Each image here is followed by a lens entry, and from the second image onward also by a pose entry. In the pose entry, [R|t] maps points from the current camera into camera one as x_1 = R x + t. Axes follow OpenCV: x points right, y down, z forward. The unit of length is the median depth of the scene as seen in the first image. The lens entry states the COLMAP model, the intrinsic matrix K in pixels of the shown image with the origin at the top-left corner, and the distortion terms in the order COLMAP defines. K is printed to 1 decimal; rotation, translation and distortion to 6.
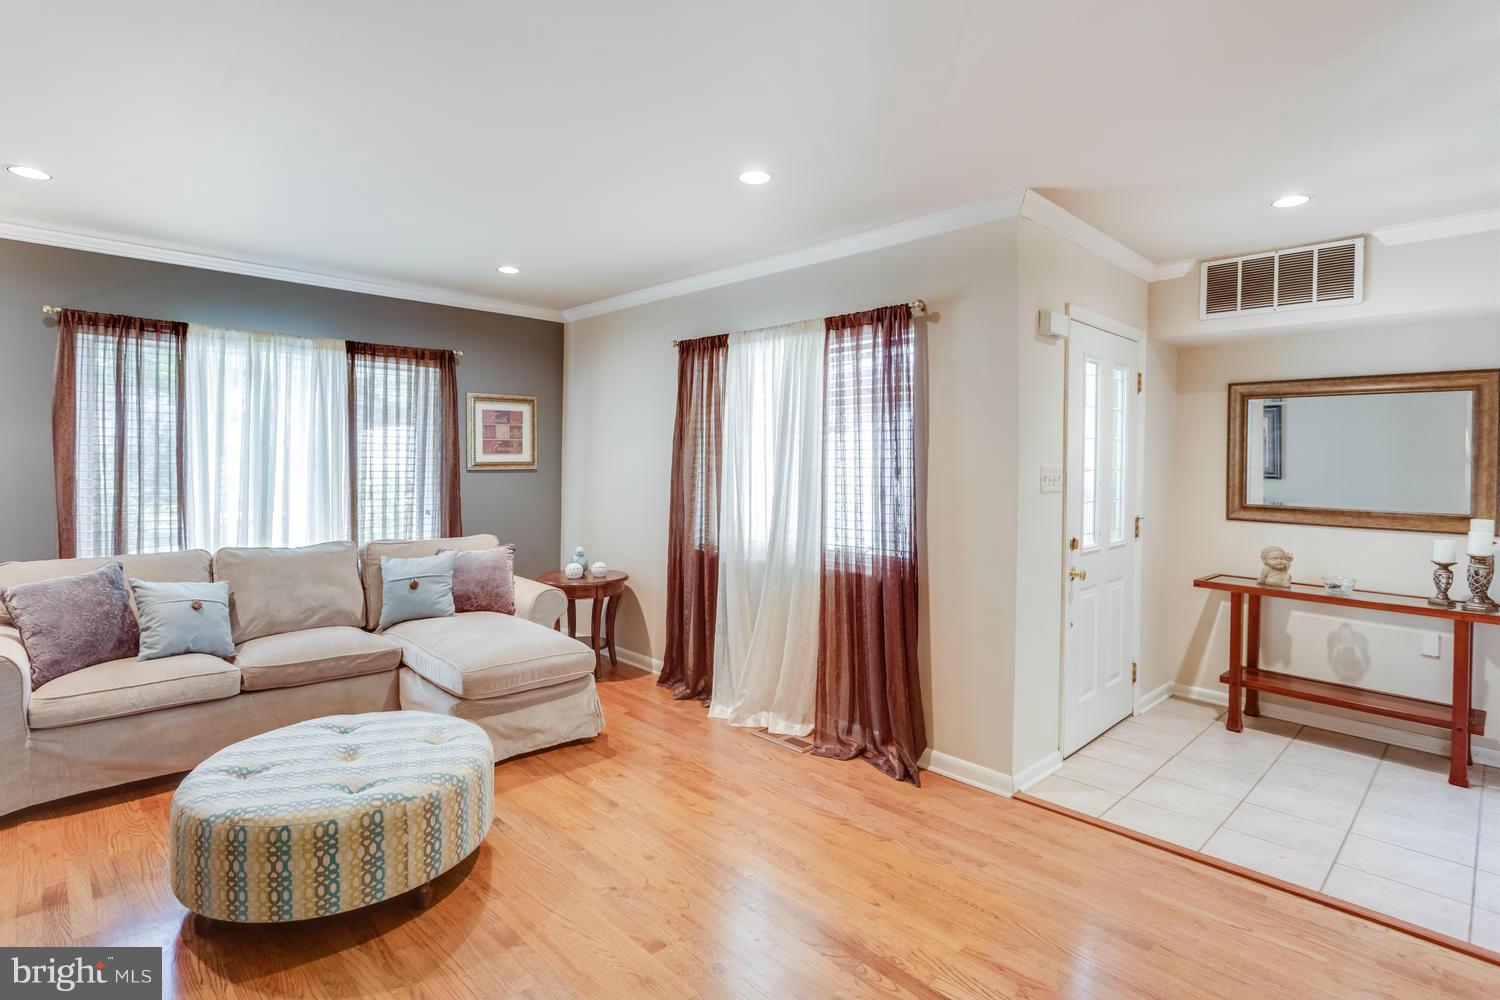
lens RADIAL K [[733.4, 0, 723.2], [0, 733.4, 466.5], [0, 0, 1]] dist [0.002998, -0.000142]
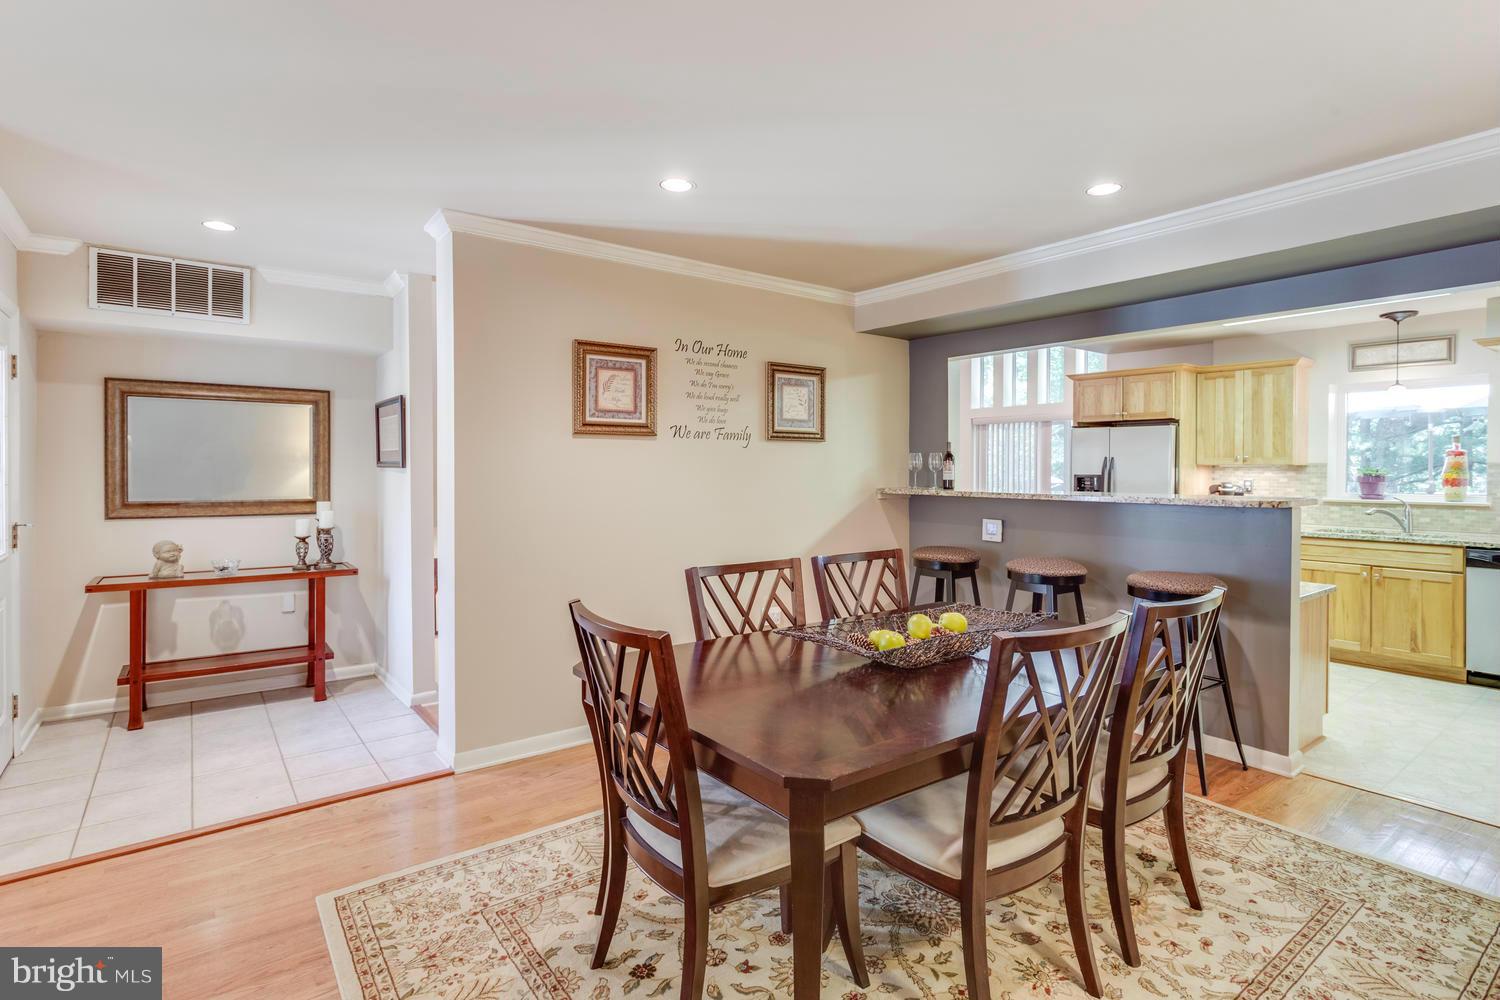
lens RADIAL K [[761.4, 0, 750.6], [0, 761.4, 479.0], [0, 0, 1]] dist [-0.002622, 0.006899]
pose [[0.110341, -0.027986, 0.993500, -0.233563], [0.006903, 0.999601, 0.027391, -0.001989], [-0.993870, 0.003836, 0.110490, 0.056148]]
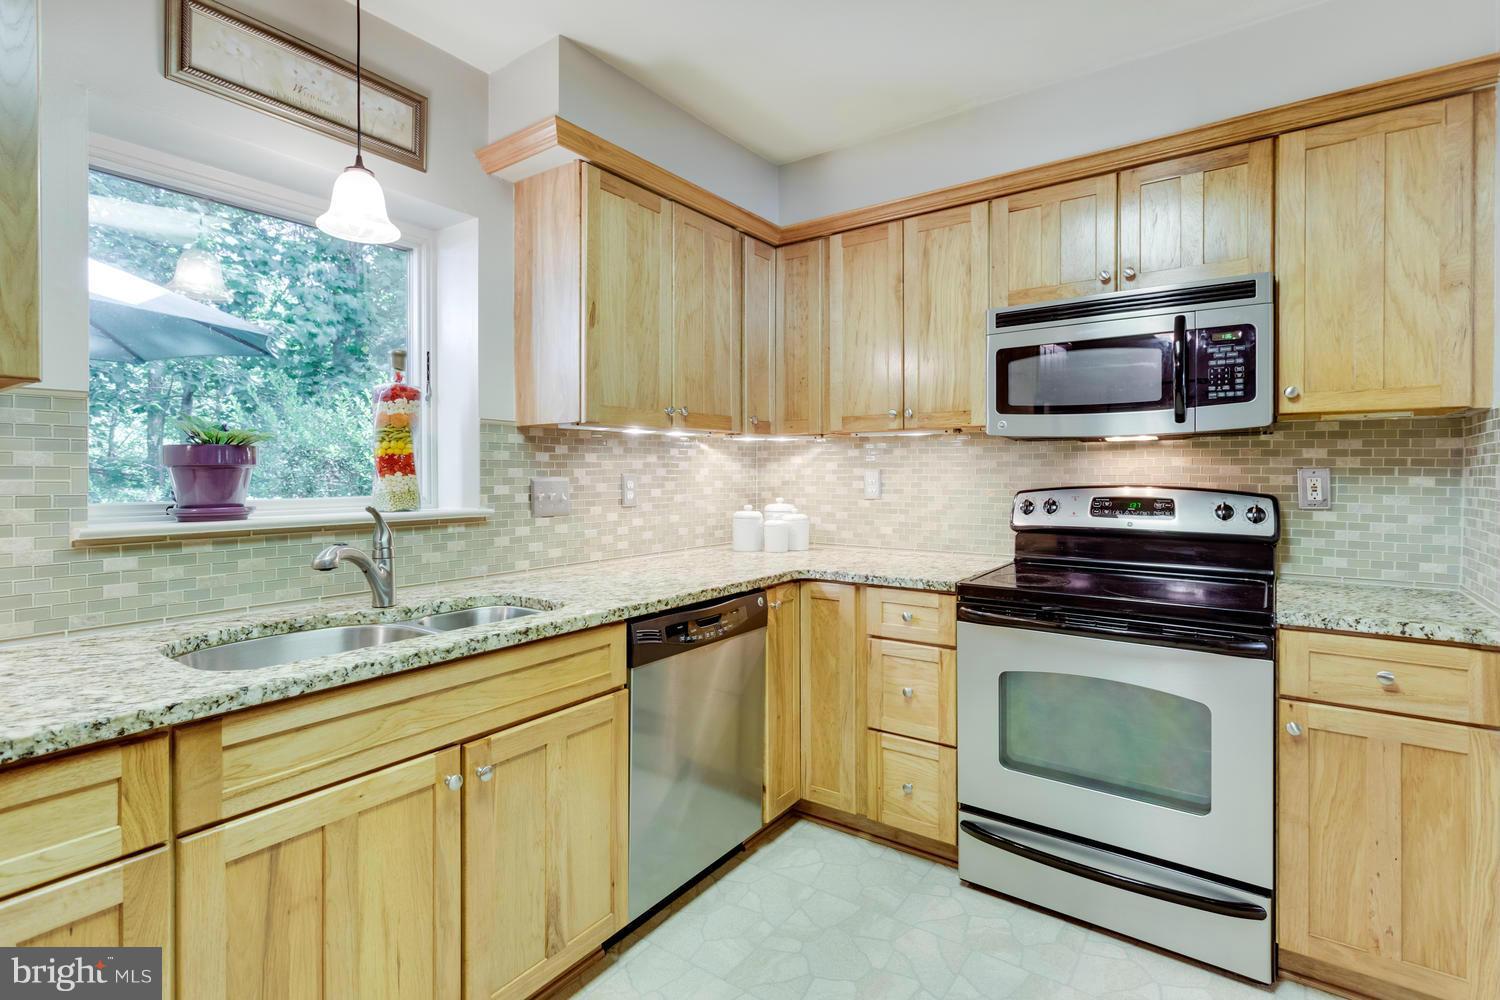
lens RADIAL K [[733.4, 0, 730.0], [0, 733.4, 472.7], [0, 0, 1]] dist [0.002998, -0.000142]
pose [[-0.981623, -0.010692, -0.190530, 1.207984], [-0.011530, 0.999928, 0.003290, 0.054923], [0.190481, 0.005426, -0.981676, -0.500898]]
